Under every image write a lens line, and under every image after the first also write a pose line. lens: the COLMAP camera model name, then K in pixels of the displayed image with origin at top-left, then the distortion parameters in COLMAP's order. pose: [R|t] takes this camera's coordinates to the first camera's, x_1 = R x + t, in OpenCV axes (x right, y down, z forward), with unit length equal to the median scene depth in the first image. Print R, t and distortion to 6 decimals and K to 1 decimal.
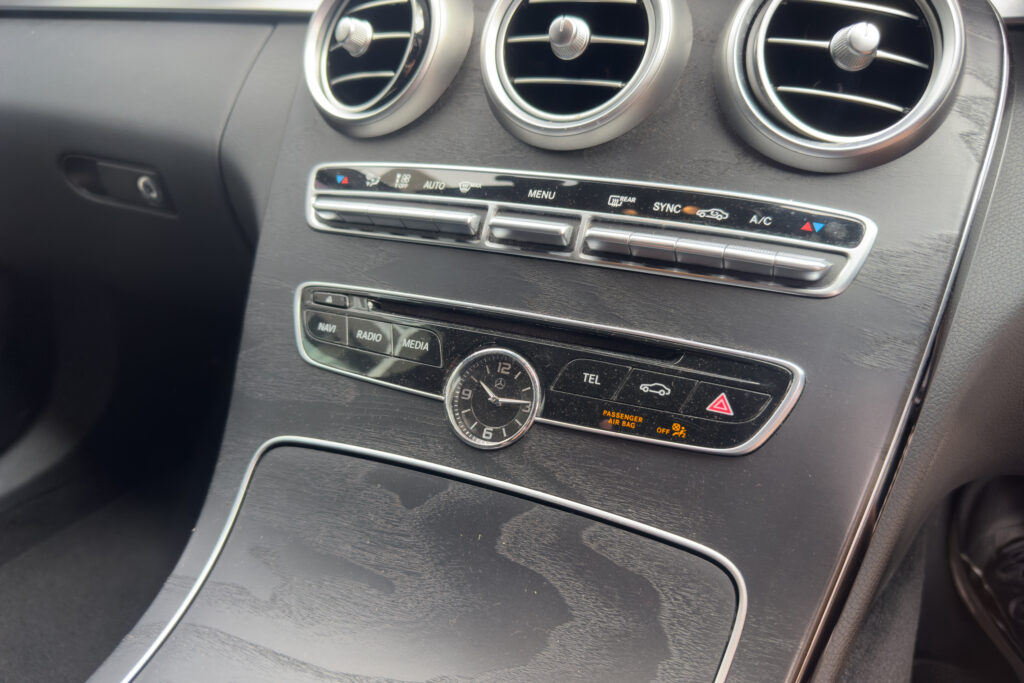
lens RADIAL K [[723.9, 0, 526.5], [0, 723.9, 357.2], [0, 0, 1]] dist [0.040975, -0.042503]
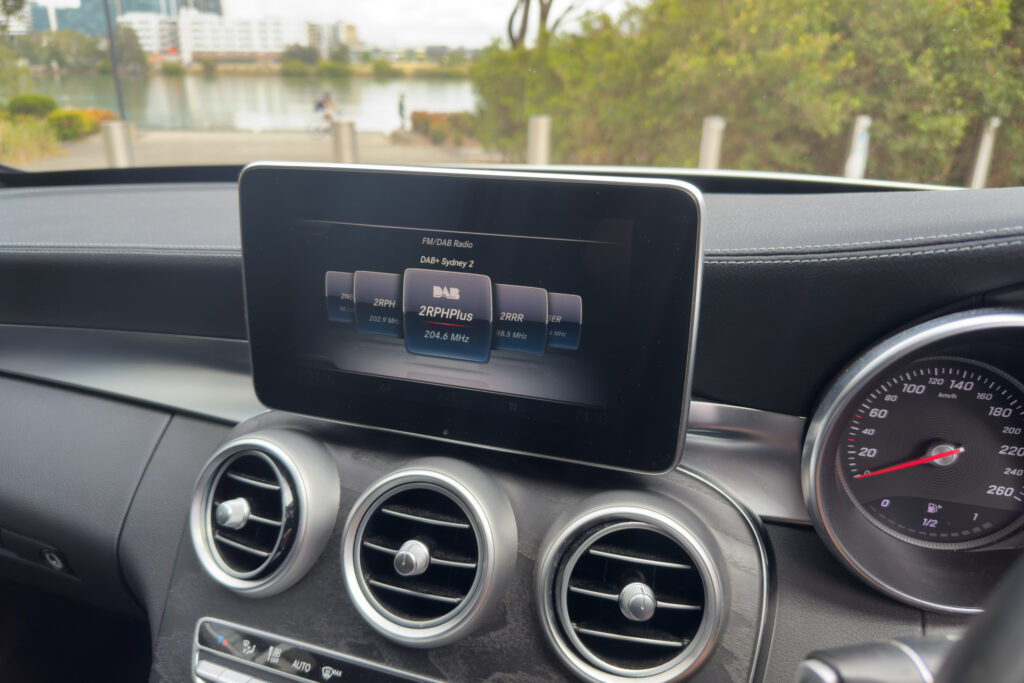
lens RADIAL K [[723.9, 0, 526.0], [0, 723.9, 348.2], [0, 0, 1]] dist [0.040975, -0.042503]
pose [[0.997121, -0.023446, 0.072111, 0.174781], [0.029902, 0.995511, -0.089795, -0.706993], [-0.069682, 0.091693, 0.993346, -0.230249]]
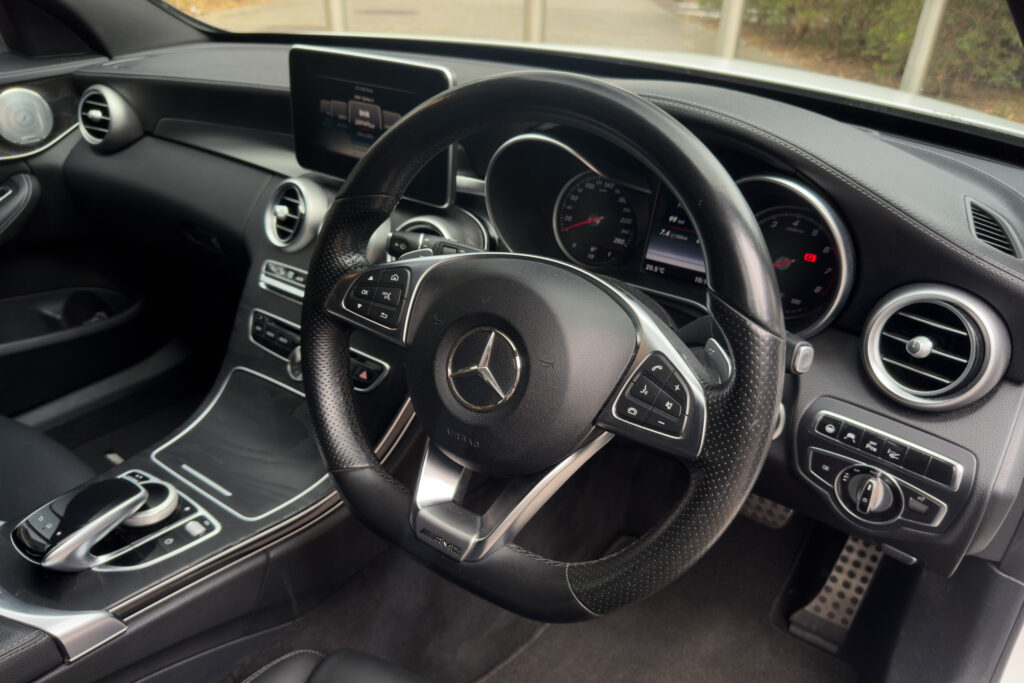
lens RADIAL K [[723.9, 0, 504.1], [0, 723.9, 368.1], [0, 0, 1]] dist [0.040975, -0.042503]
pose [[0.977166, 0.123703, -0.172756, 1.237015], [-0.104752, 0.987846, 0.114840, -0.341973], [0.184862, -0.094121, 0.978247, -1.660884]]
